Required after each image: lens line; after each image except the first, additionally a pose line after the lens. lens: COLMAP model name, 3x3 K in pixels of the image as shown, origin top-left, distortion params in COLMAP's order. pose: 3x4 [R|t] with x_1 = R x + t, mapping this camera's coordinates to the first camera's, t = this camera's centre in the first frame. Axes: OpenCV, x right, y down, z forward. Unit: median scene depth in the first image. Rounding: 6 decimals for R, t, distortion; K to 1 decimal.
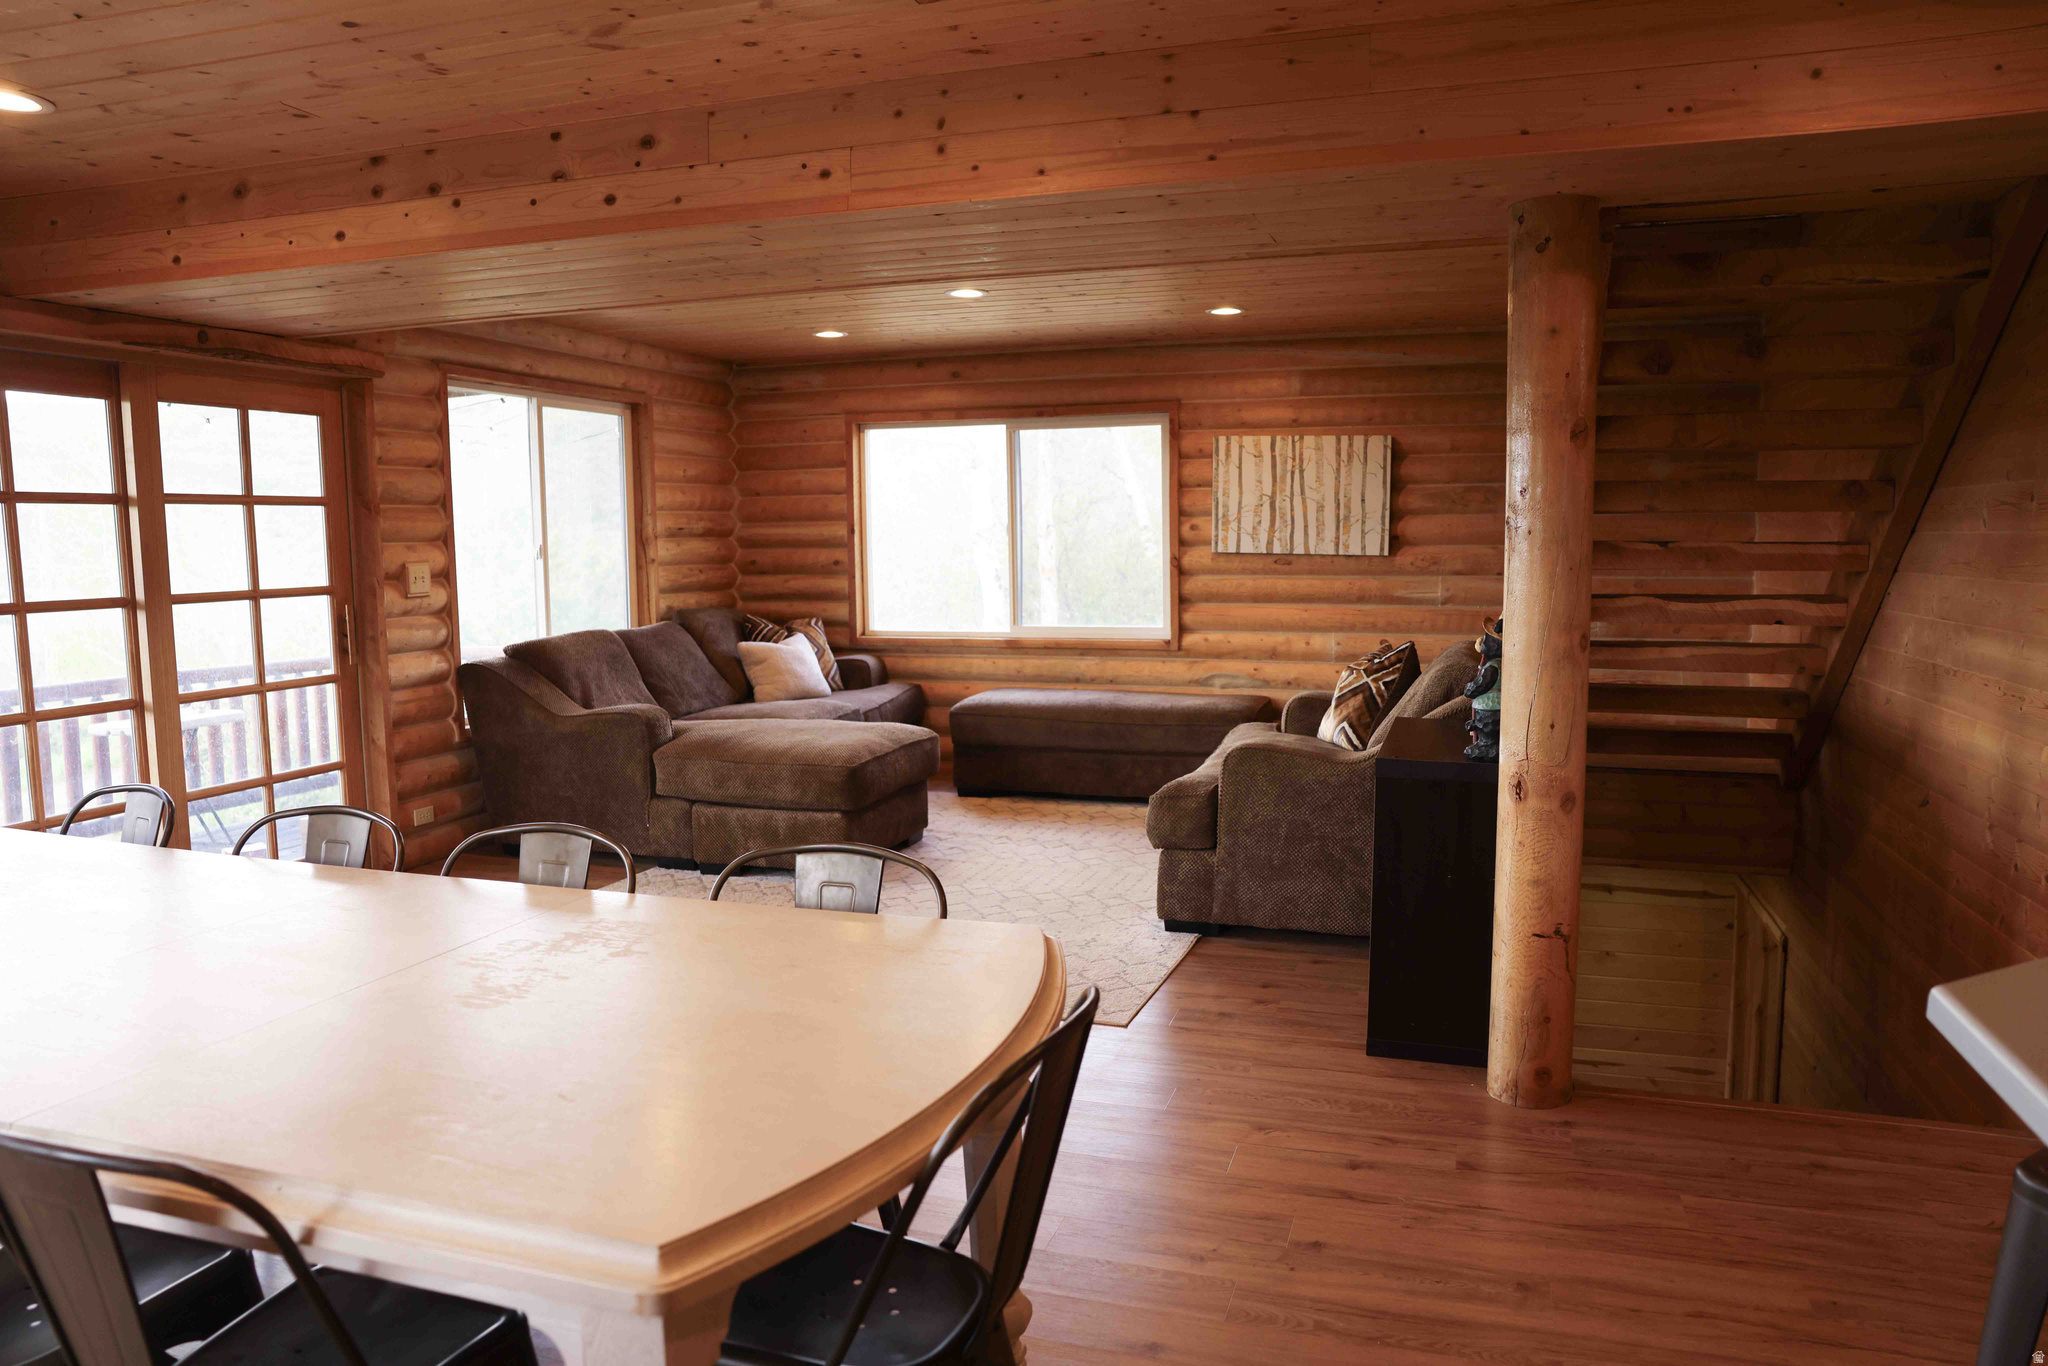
lens RADIAL K [[1402.0, 0, 1026.3], [0, 1402.0, 677.0], [0, 0, 1]] dist [-0.113819, 0.101444]
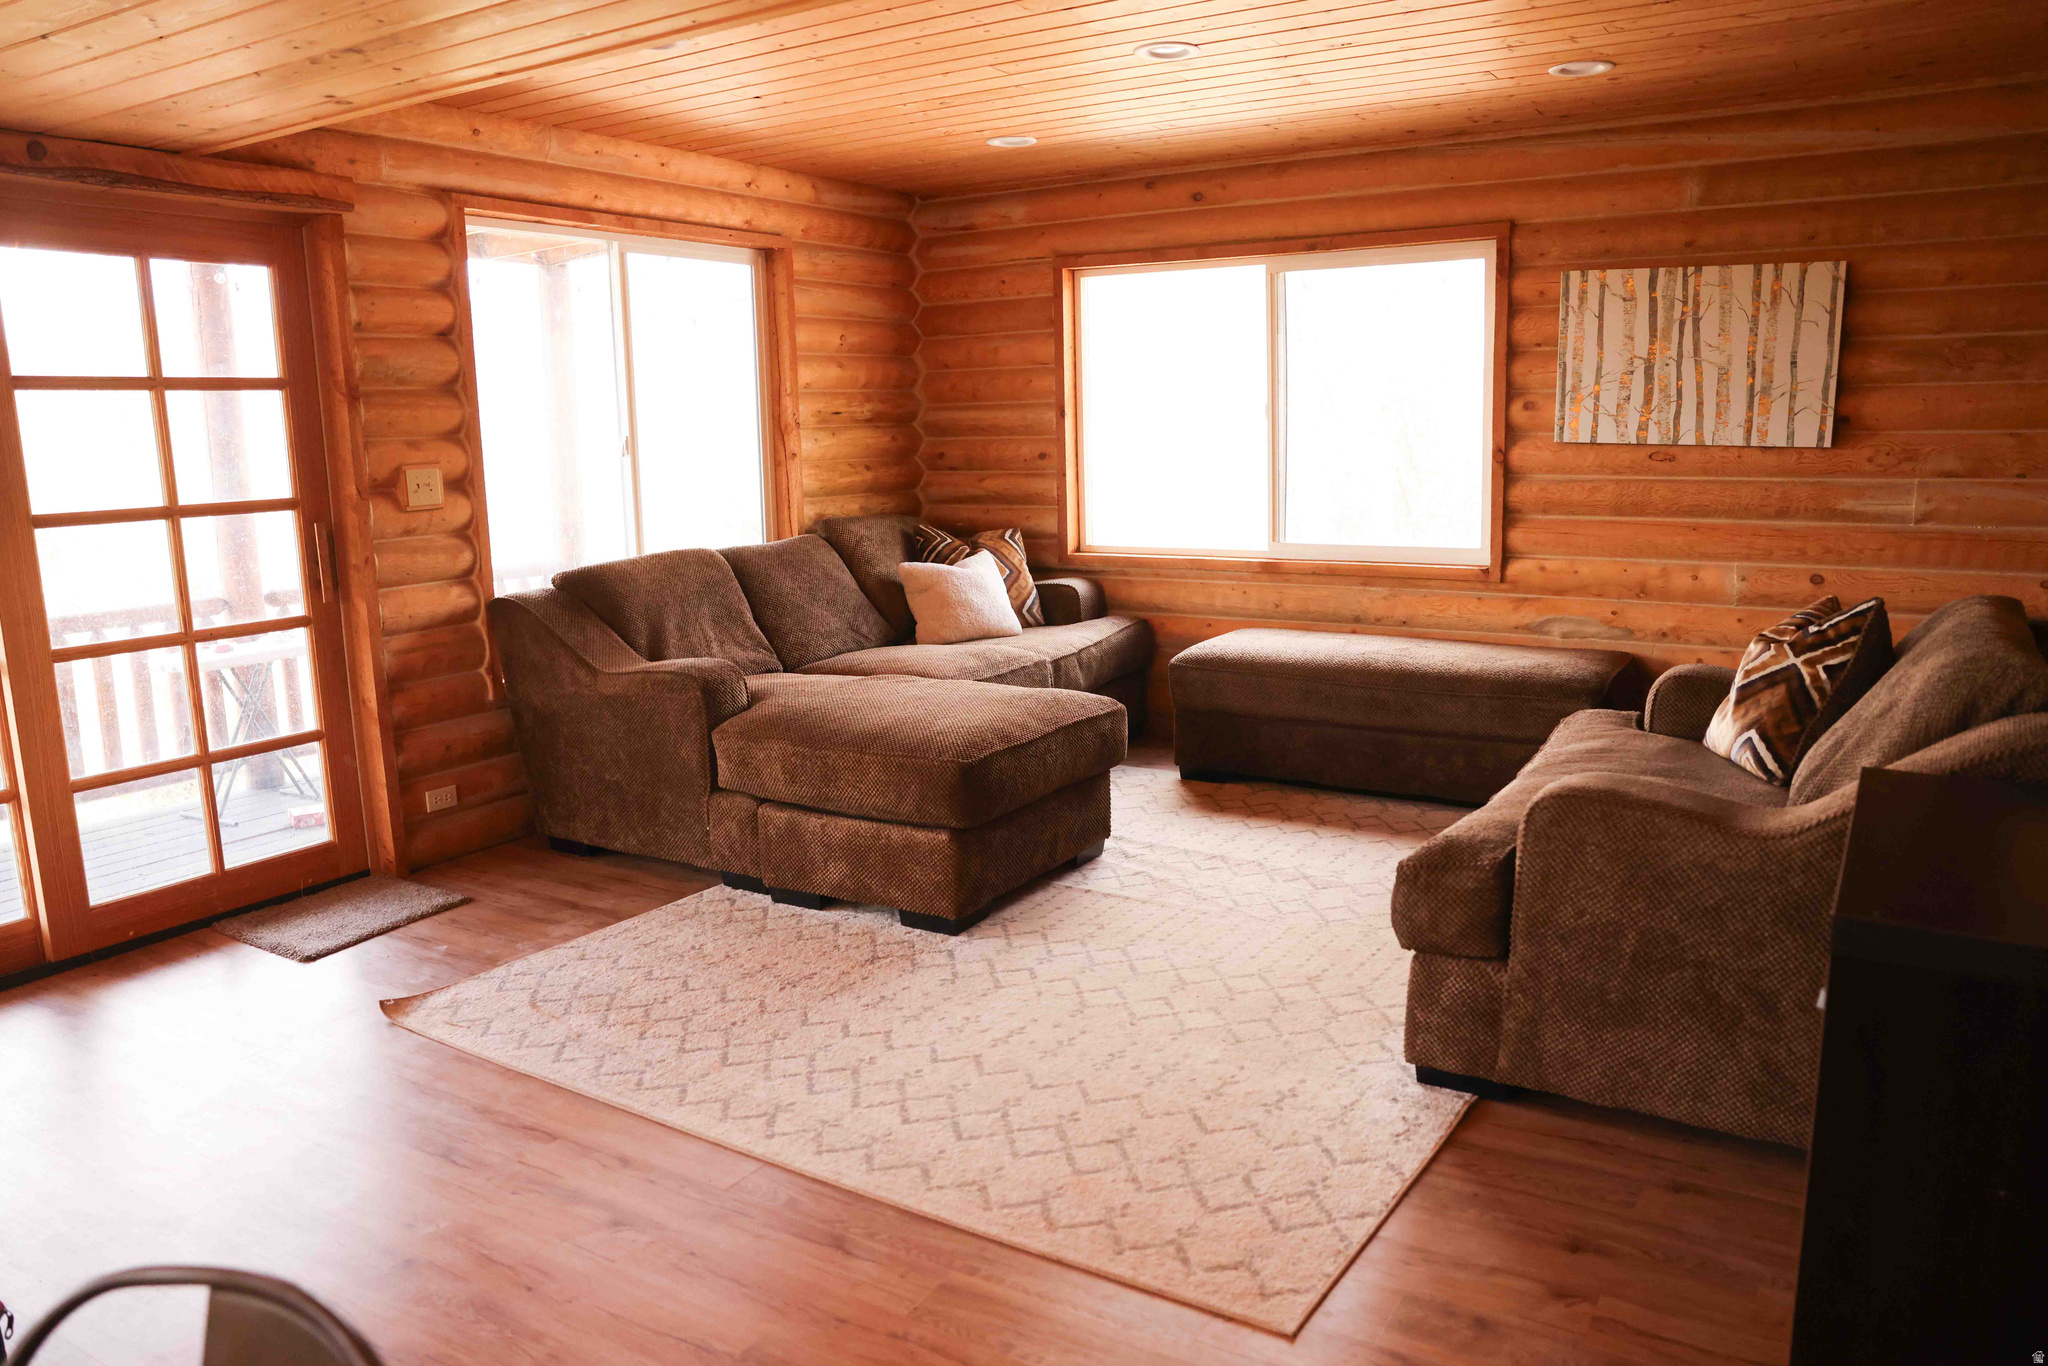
lens RADIAL K [[1457.1, 0, 1031.0], [0, 1457.1, 683.8], [0, 0, 1]] dist [-0.109573, 0.094437]
pose [[0.972183, 0.031507, -0.232094, 0.051504], [-0.012775, 0.996569, 0.081774, -0.025751], [0.233874, -0.076534, 0.969250, 0.251628]]
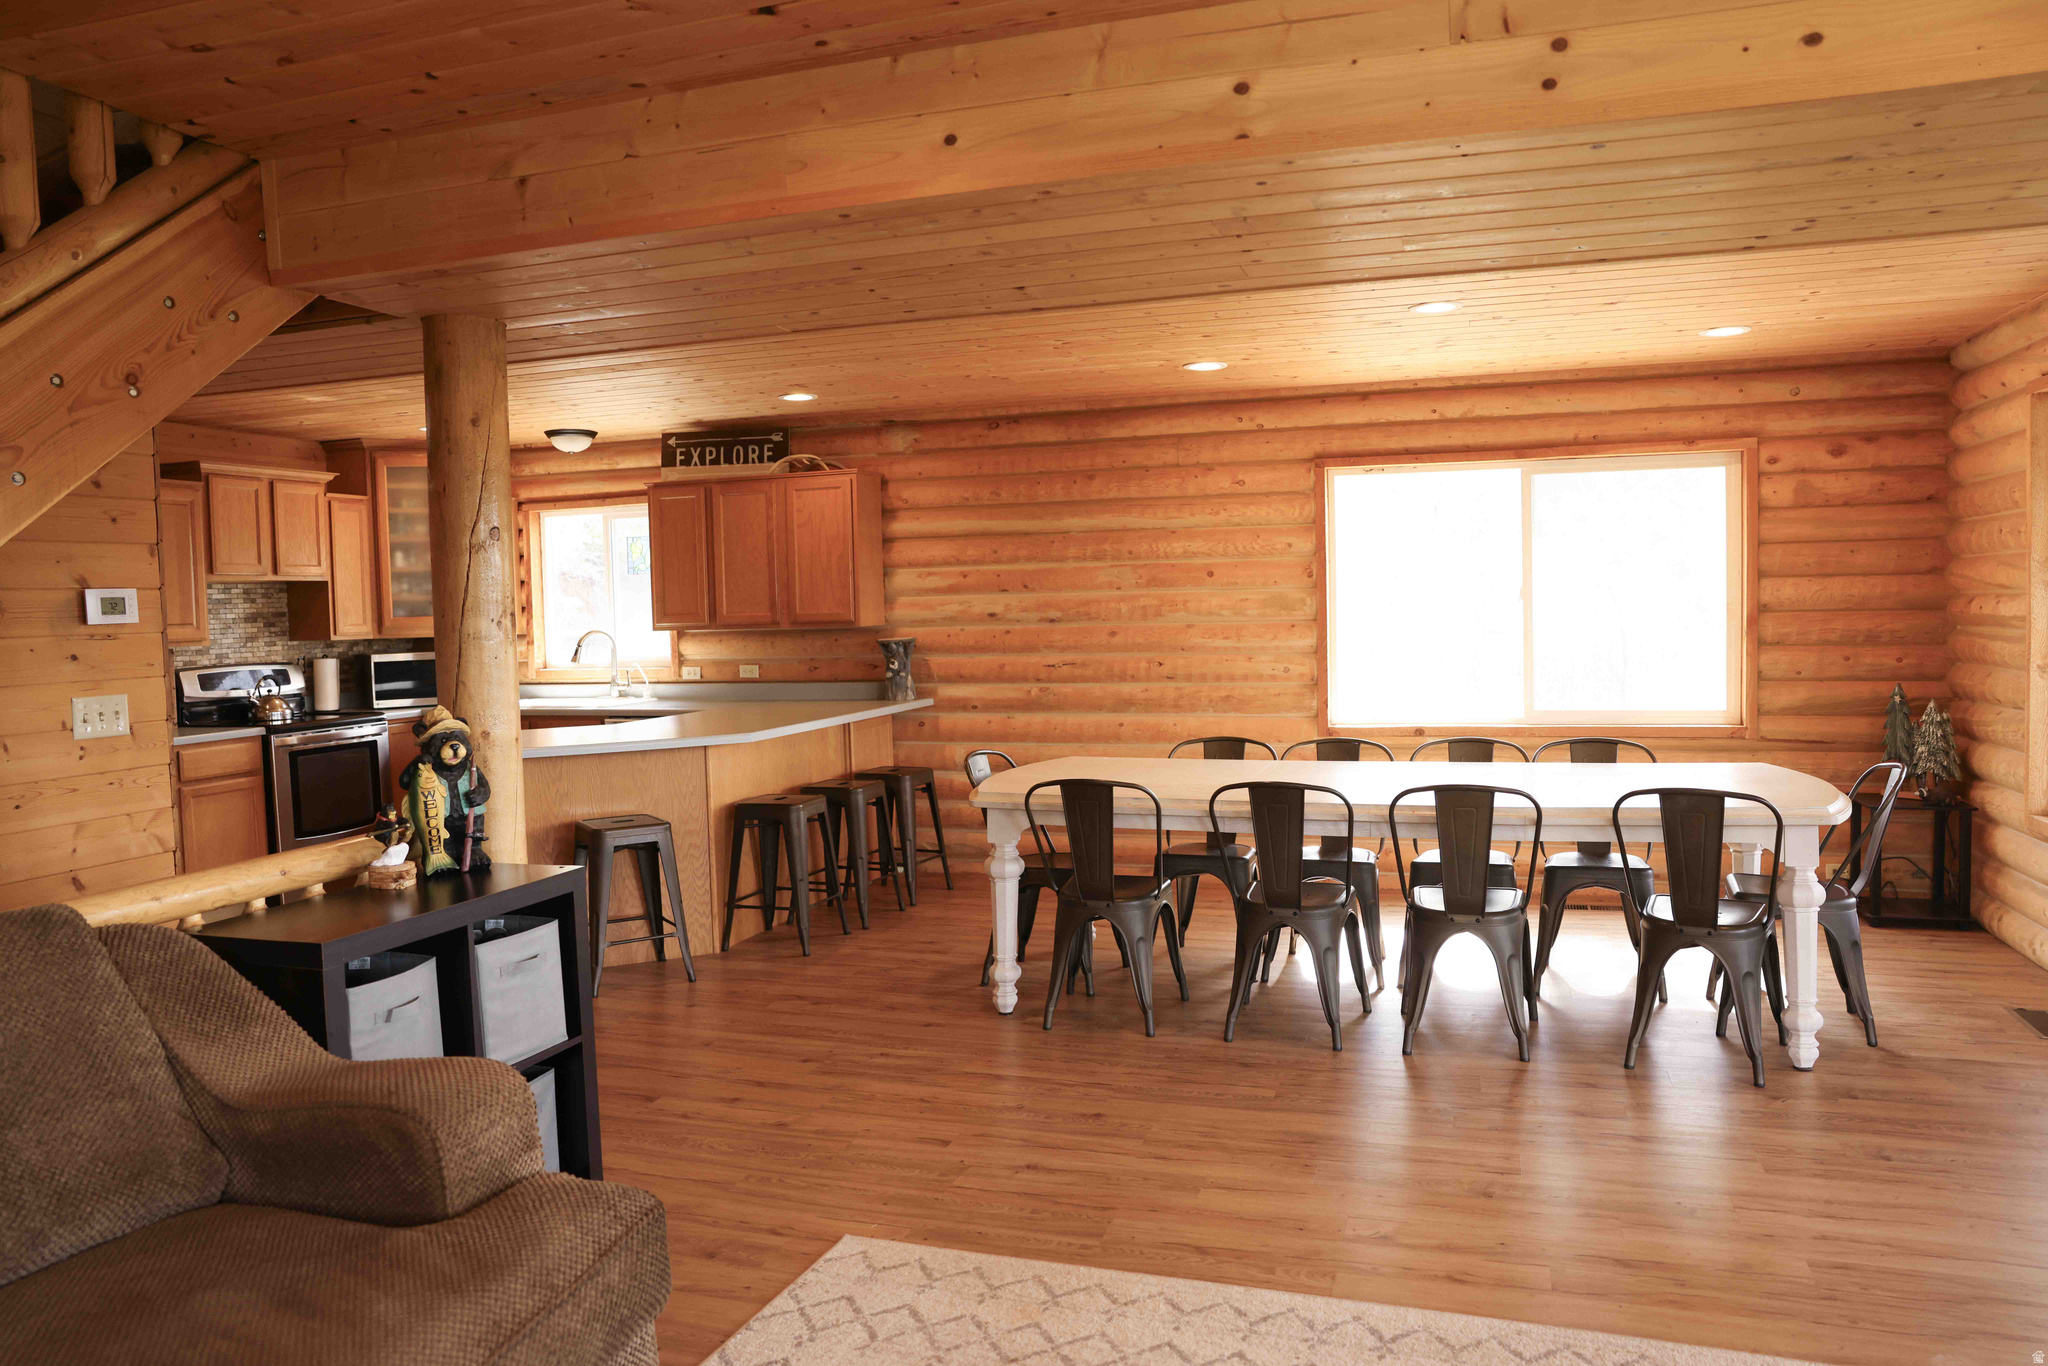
lens RADIAL K [[1394.3, 0, 1040.1], [0, 1394.3, 687.5], [0, 0, 1]] dist [-0.123473, 0.095854]
pose [[-0.999430, 0.033736, -0.001371, -0.026757], [0.033043, 0.985636, 0.165622, -0.100191], [0.006939, 0.165482, -0.986188, 0.947429]]
